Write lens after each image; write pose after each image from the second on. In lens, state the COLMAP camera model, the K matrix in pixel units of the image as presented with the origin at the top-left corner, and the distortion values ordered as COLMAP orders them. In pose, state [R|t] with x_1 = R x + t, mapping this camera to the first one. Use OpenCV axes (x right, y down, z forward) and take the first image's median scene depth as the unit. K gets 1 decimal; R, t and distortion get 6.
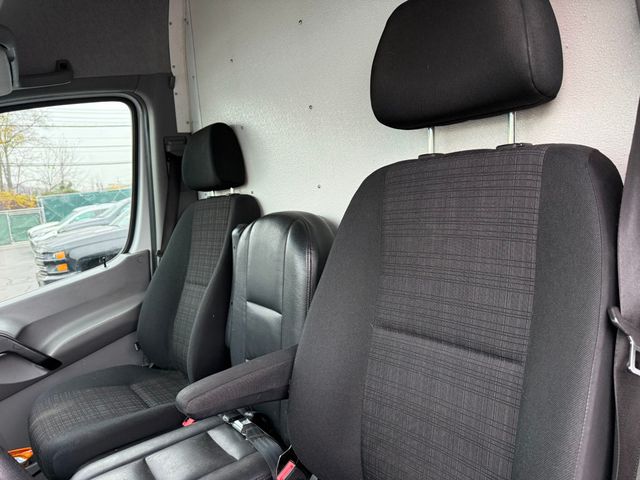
lens RADIAL K [[456.2, 0, 320.0], [0, 456.2, 240.0], [0, 0, 1]] dist [-0.001291, -0.000820]
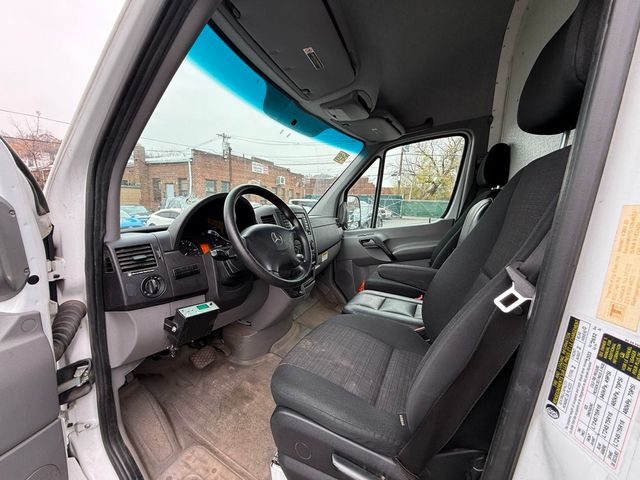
lens RADIAL K [[258.1, 0, 320.0], [0, 258.1, 240.0], [0, 0, 1]] dist [0.000290, 0.000005]
pose [[0.450018, 0.240655, -0.859982, 0.340950], [-0.182440, 0.967470, 0.175265, 0.024663], [0.874185, 0.078023, 0.479284, 0.048898]]
